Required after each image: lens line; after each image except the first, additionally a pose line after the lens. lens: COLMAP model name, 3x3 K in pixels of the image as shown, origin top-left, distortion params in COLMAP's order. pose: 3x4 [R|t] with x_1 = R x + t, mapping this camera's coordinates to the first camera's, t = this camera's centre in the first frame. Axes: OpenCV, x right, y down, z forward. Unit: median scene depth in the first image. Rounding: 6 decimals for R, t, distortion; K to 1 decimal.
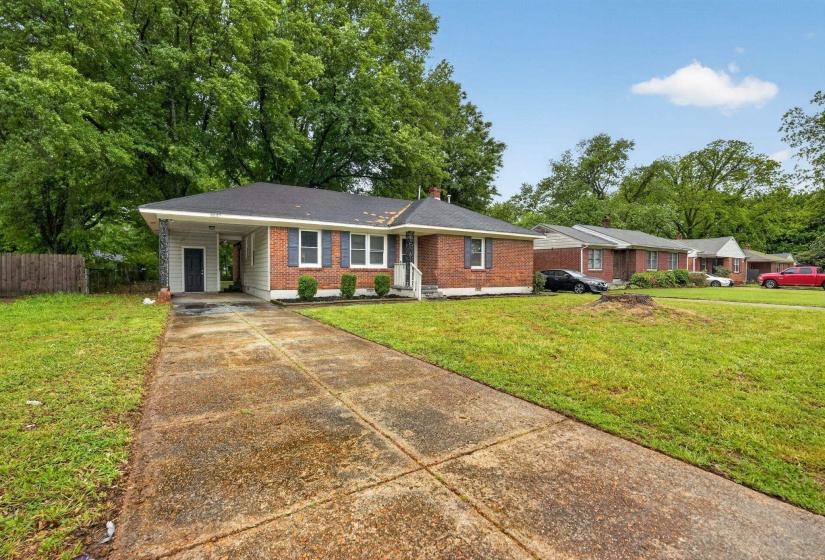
lens RADIAL K [[379.7, 0, 421.5], [0, 379.7, 276.3], [0, 0, 1]] dist [-0.015389, 0.000583]
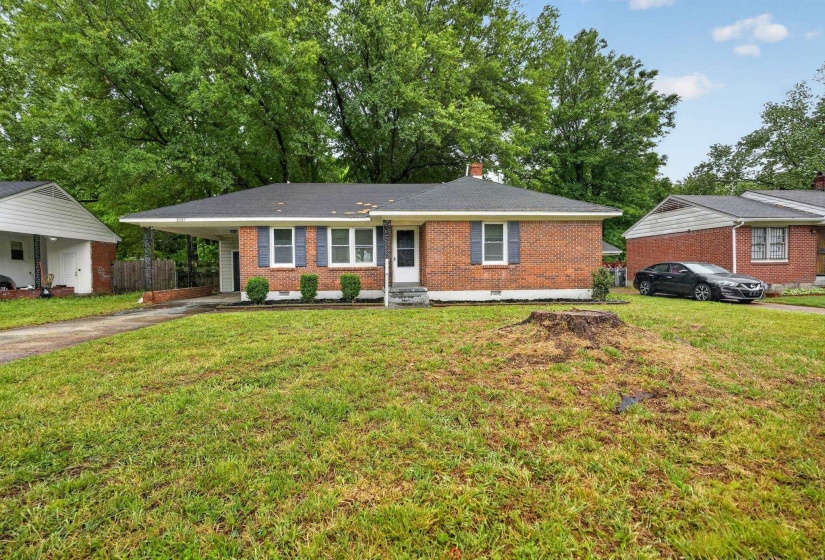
lens RADIAL K [[379.7, 0, 410.9], [0, 379.7, 279.9], [0, 0, 1]] dist [-0.015389, 0.000583]
pose [[0.875289, -0.002290, -0.483595, 0.362678], [0.010213, 0.999853, 0.013751, -0.001795], [0.483493, -0.016975, 0.875184, 0.280872]]
